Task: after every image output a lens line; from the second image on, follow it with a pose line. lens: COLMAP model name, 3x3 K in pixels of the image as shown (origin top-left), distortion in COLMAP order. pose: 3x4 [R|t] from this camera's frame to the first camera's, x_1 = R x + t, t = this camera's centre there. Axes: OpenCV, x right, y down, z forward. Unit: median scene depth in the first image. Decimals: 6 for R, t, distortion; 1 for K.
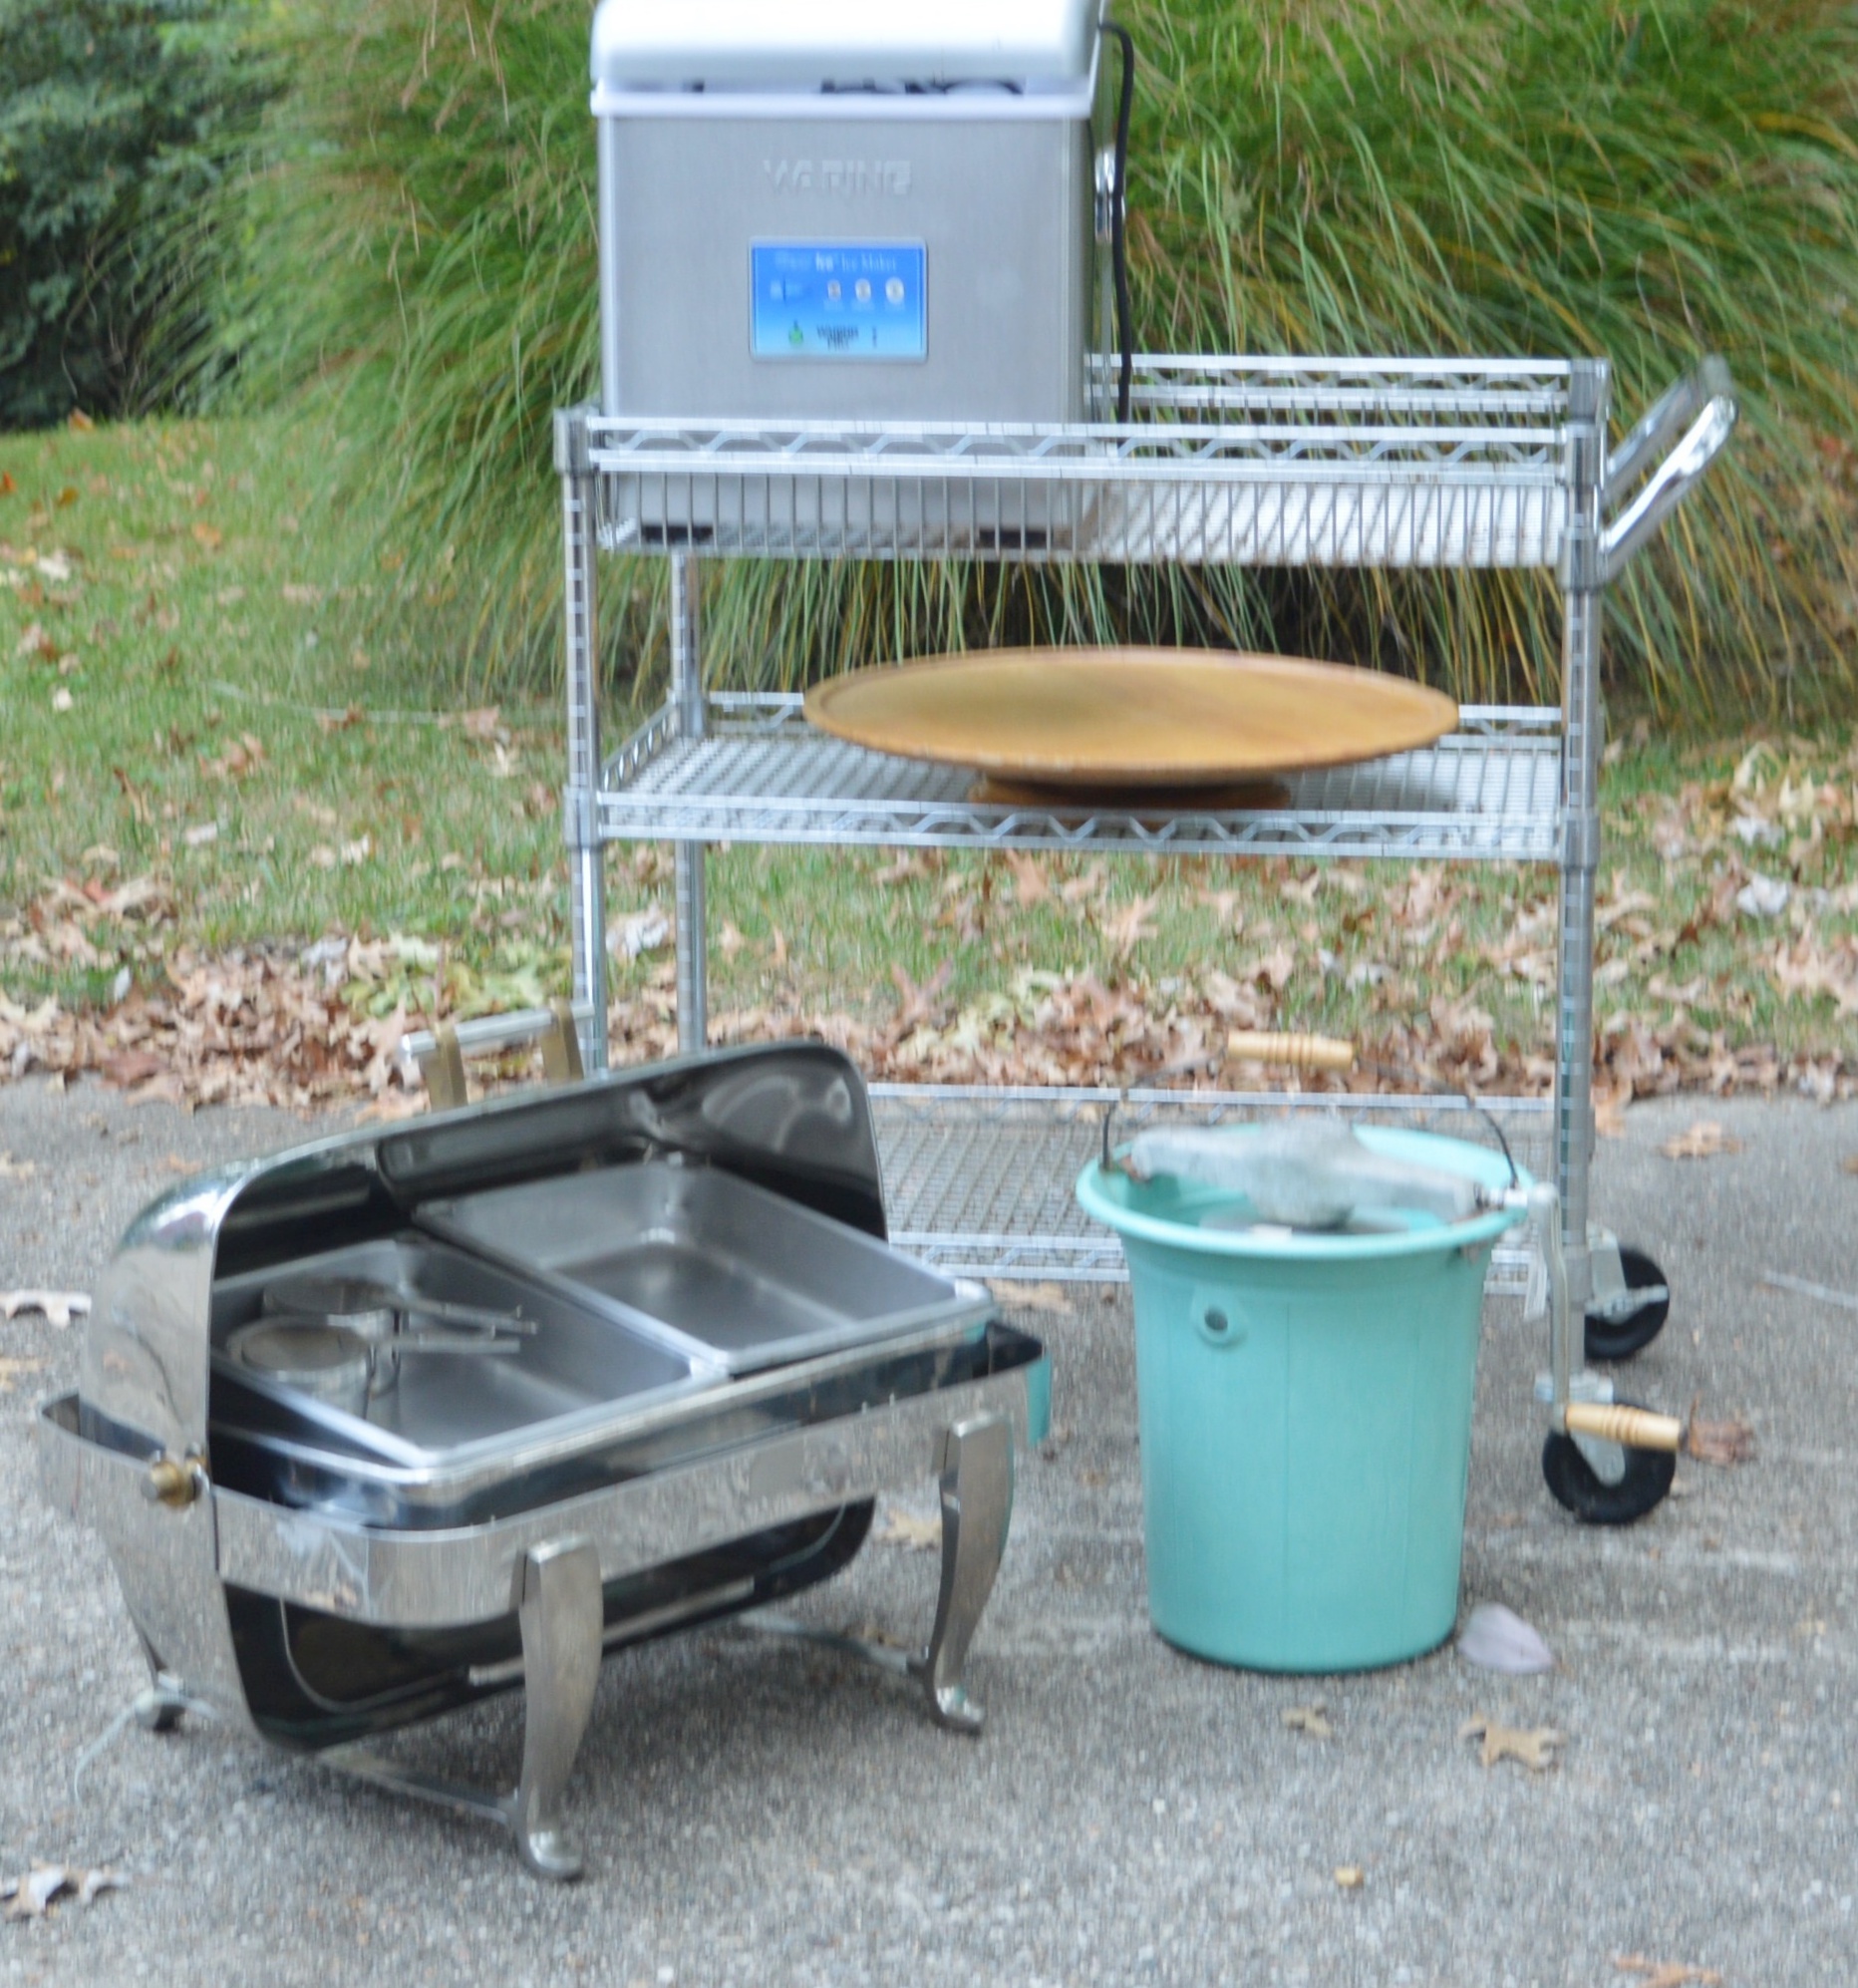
lens RADIAL K [[4743.1, 0, 929.0], [0, 4743.1, 994.0], [0, 0, 1]] dist [0.021545, 0.076842]
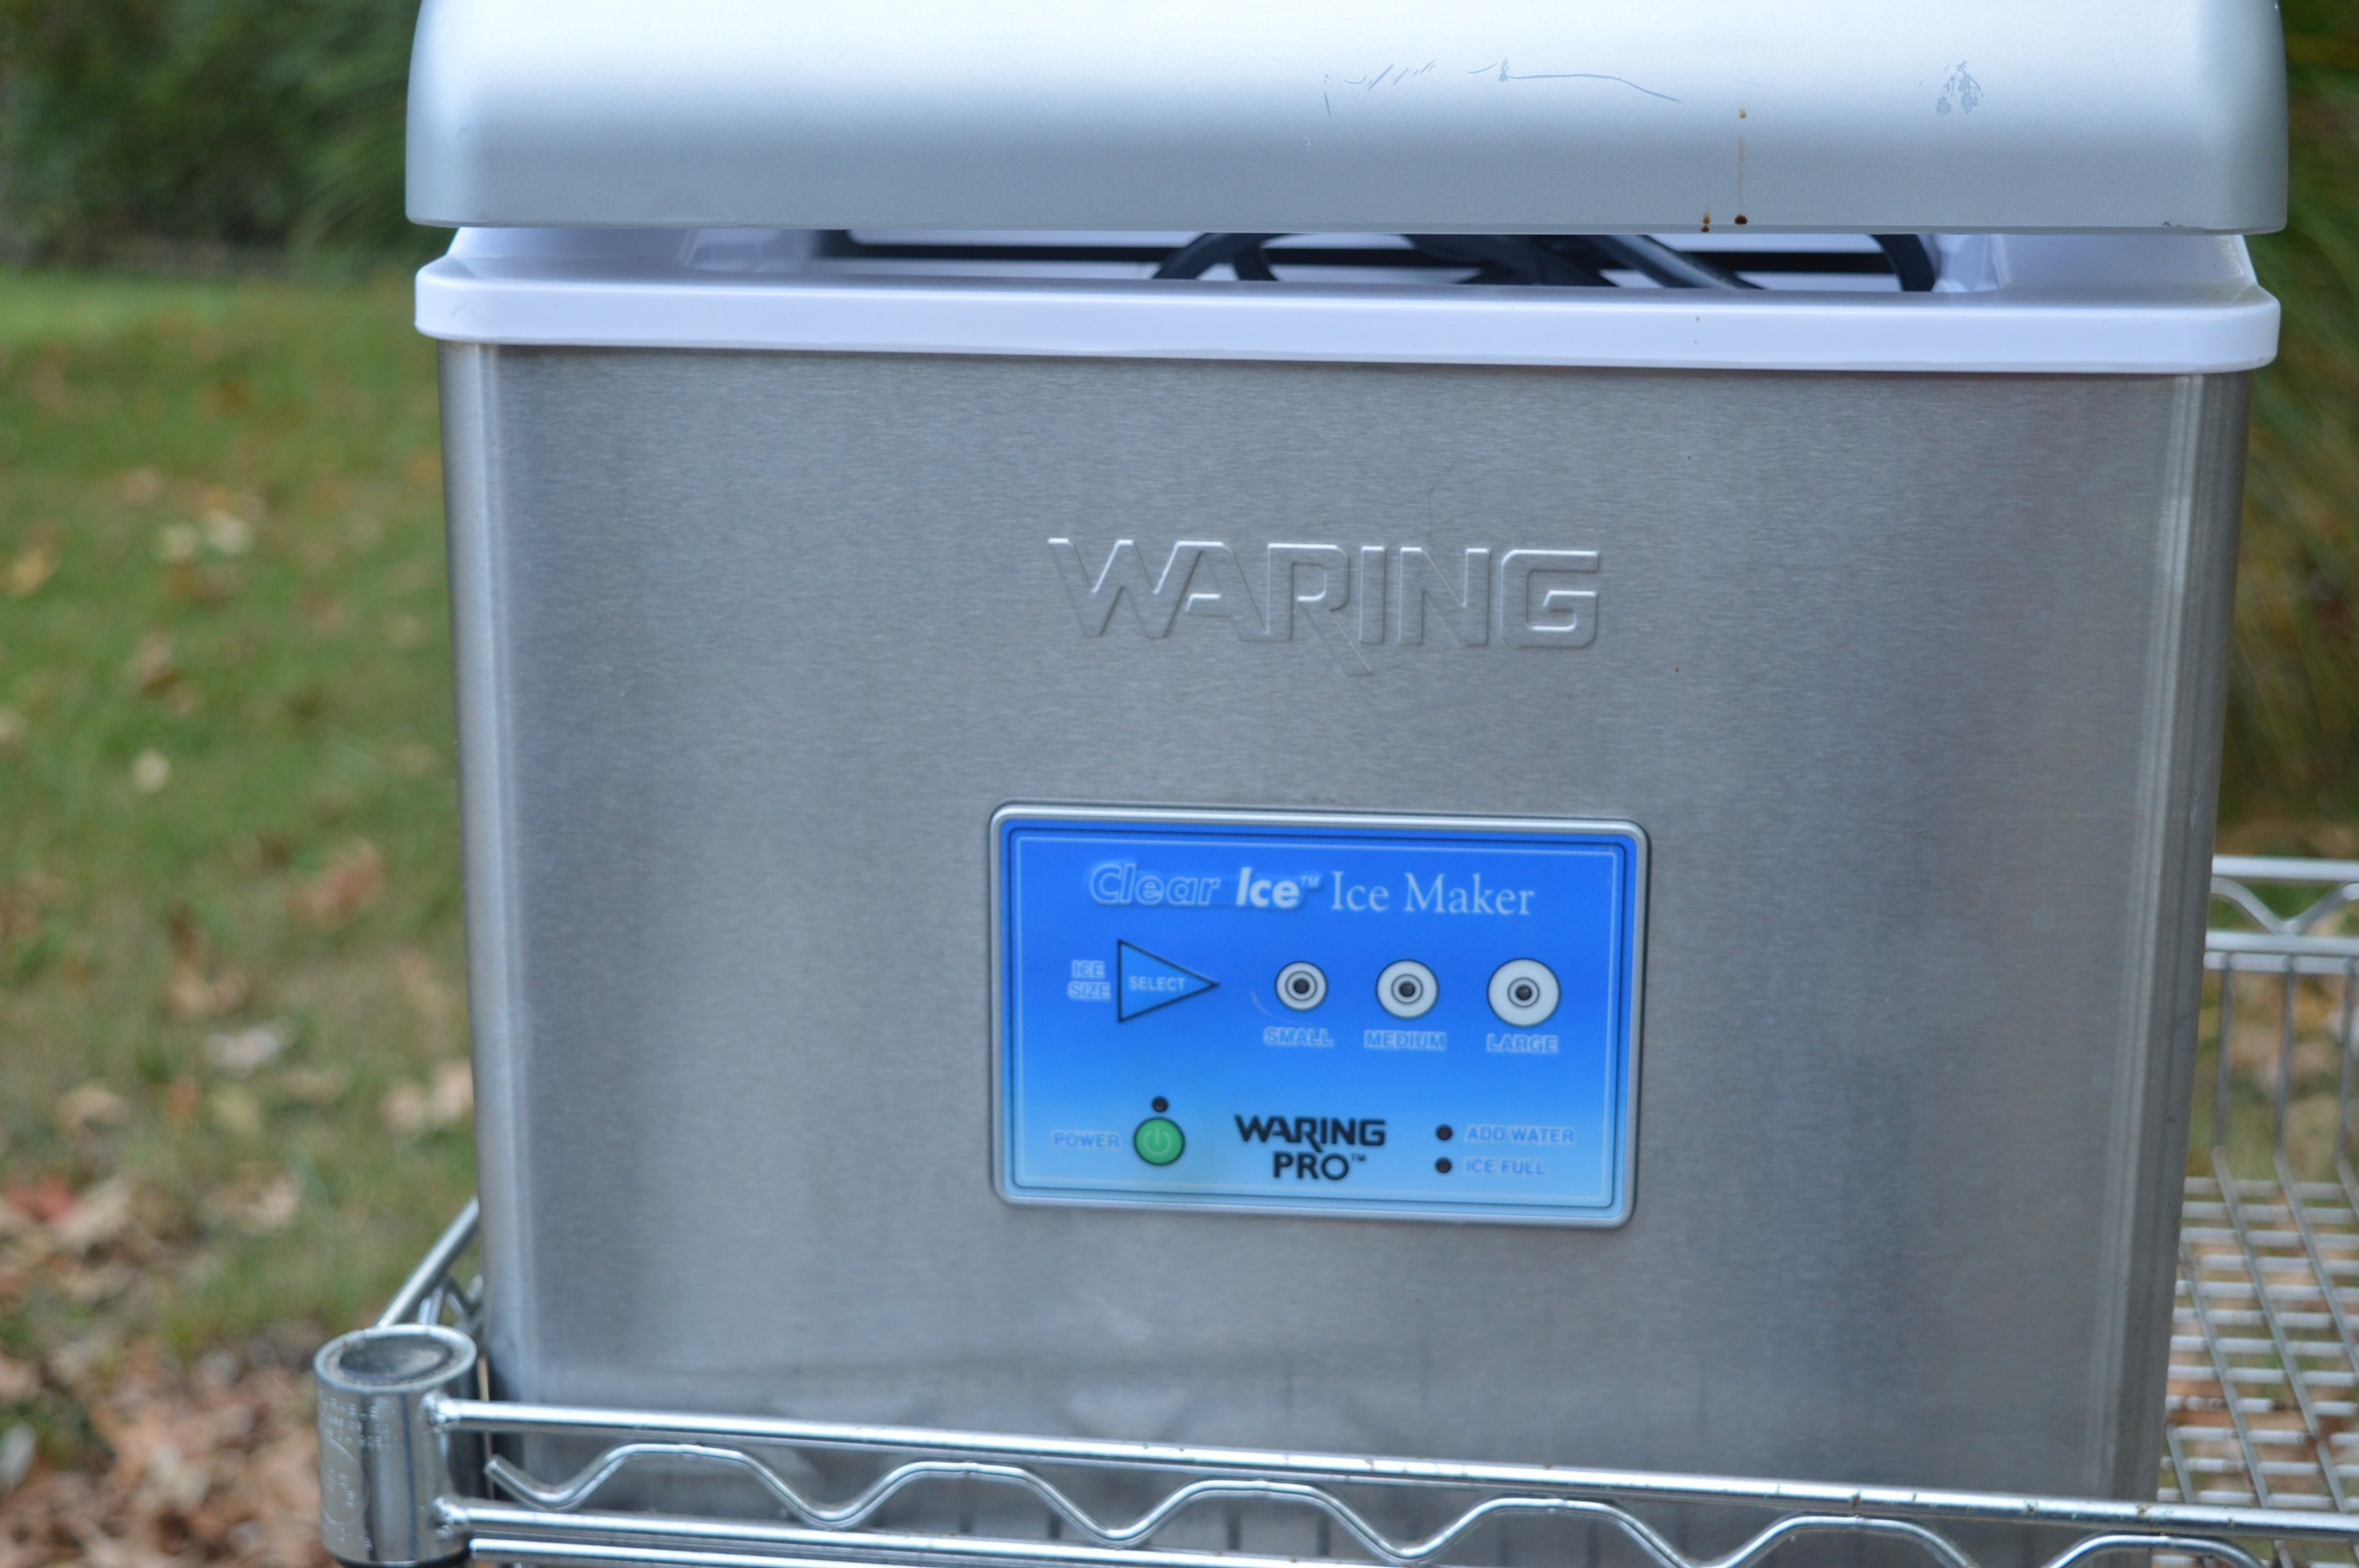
lens RADIAL K [[3734.2, 0, 1179.5], [0, 3734.2, 784.0], [0, 0, 1]] dist [-0.131938, -0.021127]
pose [[0.999945, 0.004576, 0.009472, -0.029055], [-0.004844, 0.999585, 0.028411, -0.165977], [-0.009338, -0.028455, 0.999551, 0.784849]]
